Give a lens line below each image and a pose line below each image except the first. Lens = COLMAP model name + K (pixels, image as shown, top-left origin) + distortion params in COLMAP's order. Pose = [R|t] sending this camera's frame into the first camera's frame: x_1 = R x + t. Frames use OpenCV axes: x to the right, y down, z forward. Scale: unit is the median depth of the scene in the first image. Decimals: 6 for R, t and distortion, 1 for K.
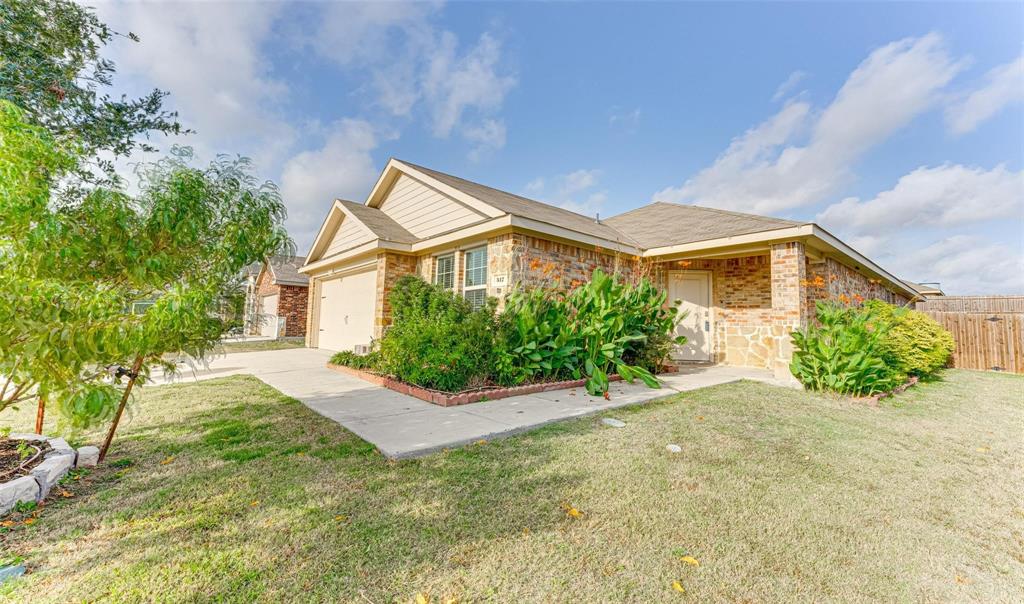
lens RADIAL K [[406.2, 0, 512.4], [0, 406.2, 294.0], [0, 0, 1]] dist [-0.011845, 0.000139]
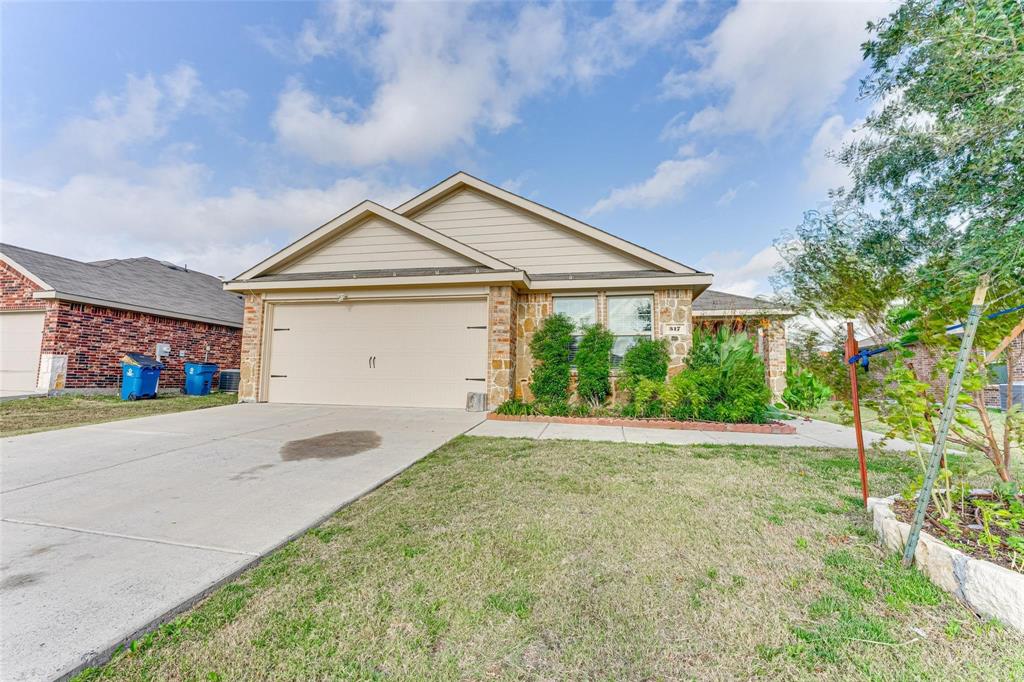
lens RADIAL K [[409.7, 0, 511.6], [0, 409.7, 344.6], [0, 0, 1]] dist [-0.022576, 0.001409]
pose [[0.790381, 0.039711, 0.611327, -0.912002], [-0.047555, 0.998863, -0.003402, 0.028176], [-0.610767, -0.026383, 0.791371, 0.331930]]
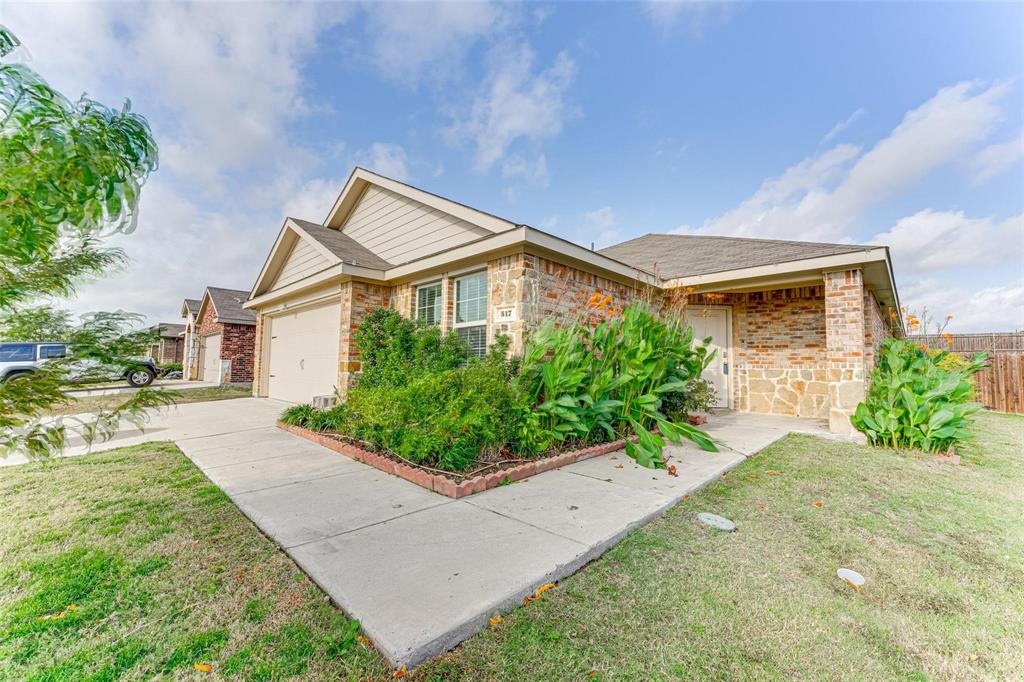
lens RADIAL K [[409.7, 0, 513.1], [0, 409.7, 343.6], [0, 0, 1]] dist [-0.022576, 0.001409]
pose [[0.996223, -0.003325, 0.086767, -0.072622], [0.001256, 0.999714, 0.023899, 0.003172], [-0.086822, -0.023700, 0.995942, 0.185301]]
